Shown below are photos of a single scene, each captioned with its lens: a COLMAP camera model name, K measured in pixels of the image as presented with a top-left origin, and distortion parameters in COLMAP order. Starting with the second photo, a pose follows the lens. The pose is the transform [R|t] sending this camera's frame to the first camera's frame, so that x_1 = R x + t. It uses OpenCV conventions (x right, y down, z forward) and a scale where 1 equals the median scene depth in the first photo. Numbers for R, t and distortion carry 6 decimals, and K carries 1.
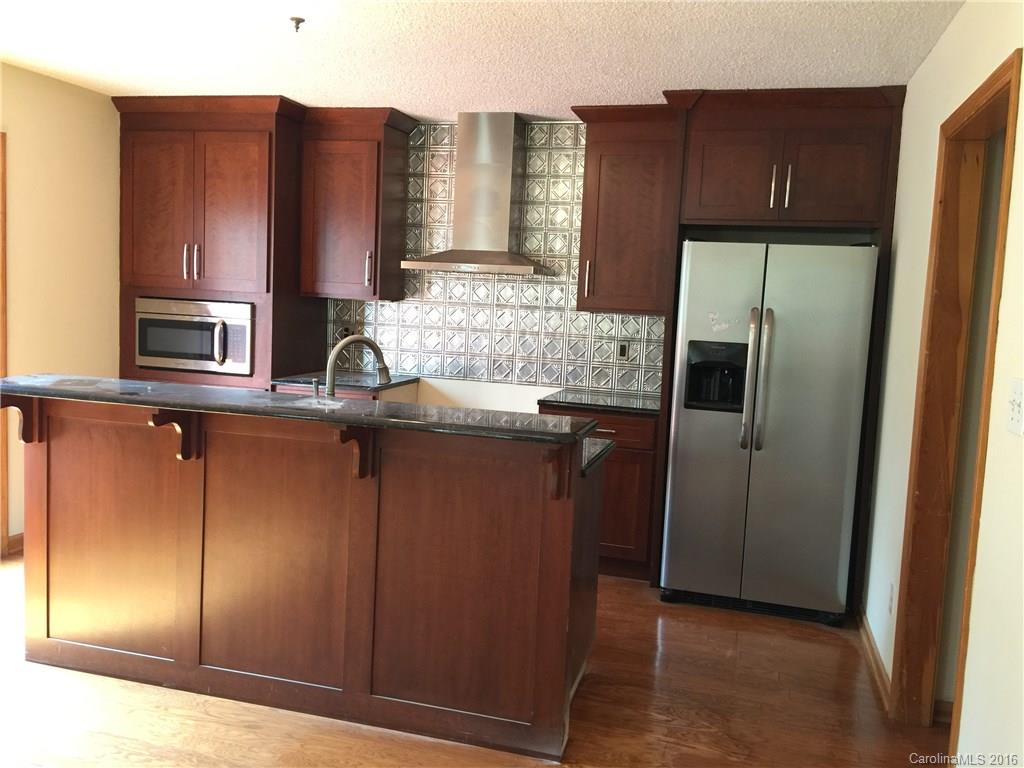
lens RADIAL K [[865.4, 0, 515.3], [0, 865.4, 376.9], [0, 0, 1]] dist [0.102867, -0.161990]
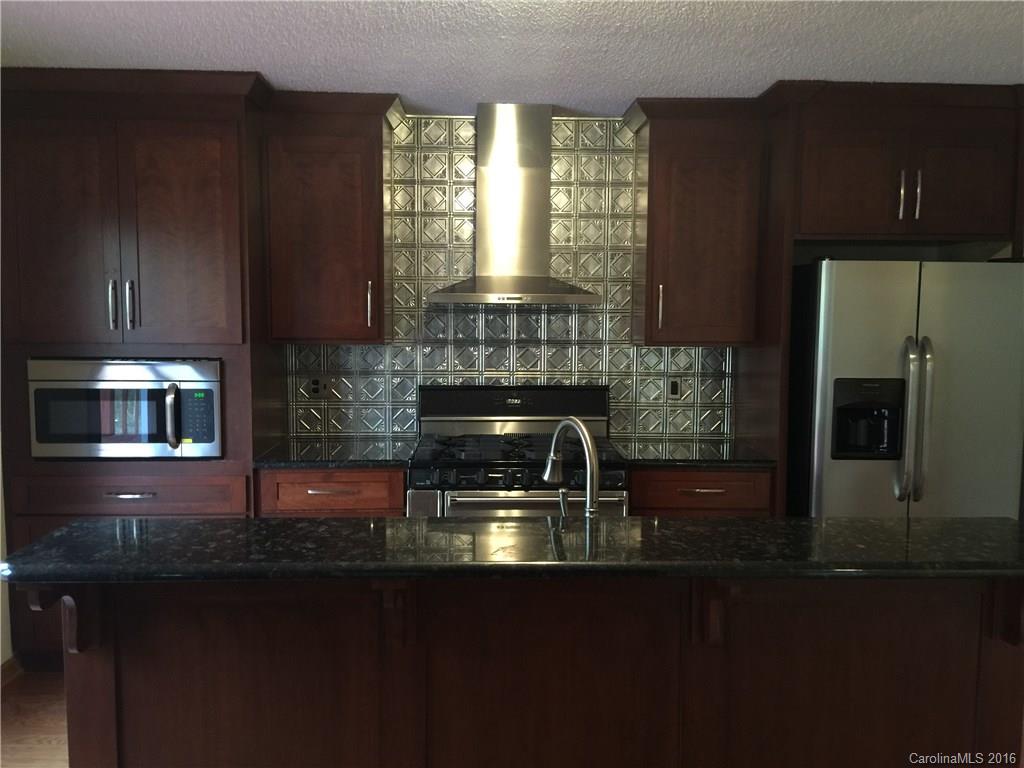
lens RADIAL K [[864.9, 0, 510.0], [0, 864.9, 381.3], [0, 0, 1]] dist [0.090943, -0.147289]
pose [[0.953413, -0.065596, 0.294451, -0.283615], [0.066730, 0.997752, 0.006203, -0.053720], [-0.294196, 0.013735, 0.955647, 0.237920]]
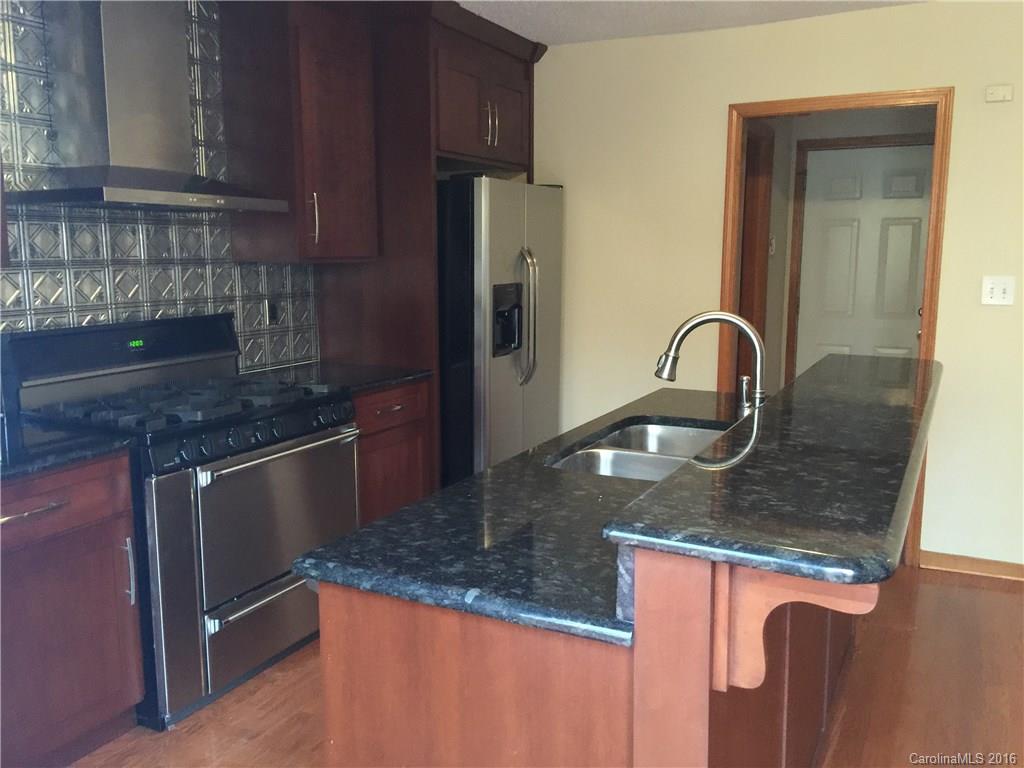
lens RADIAL K [[865.4, 0, 515.3], [0, 865.4, 376.9], [0, 0, 1]] dist [0.102867, -0.161990]
pose [[0.199894, -0.190495, 0.961121, -0.583803], [0.104150, 0.979492, 0.172475, -0.085118], [-0.974266, 0.065624, 0.215635, 0.641887]]
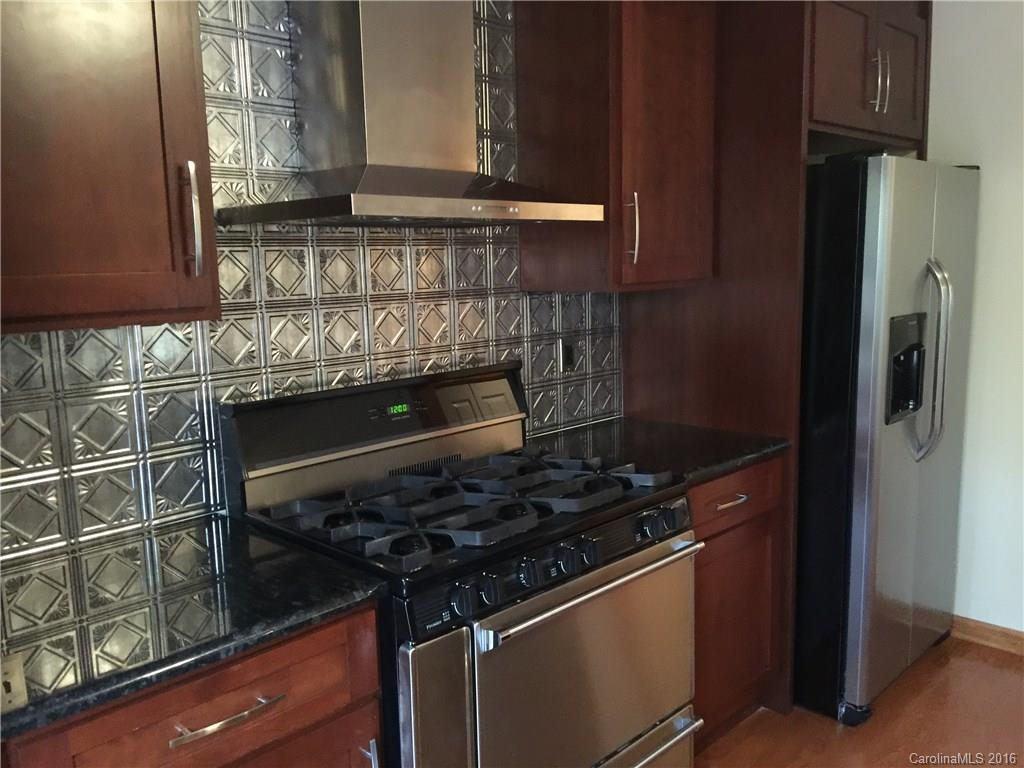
lens RADIAL K [[864.9, 0, 510.0], [0, 864.9, 381.3], [0, 0, 1]] dist [0.090943, -0.147289]
pose [[0.479372, -0.181324, 0.858676, -0.392176], [0.130659, 0.982265, 0.134479, -0.096182], [-0.867831, 0.047728, 0.494561, 0.762310]]
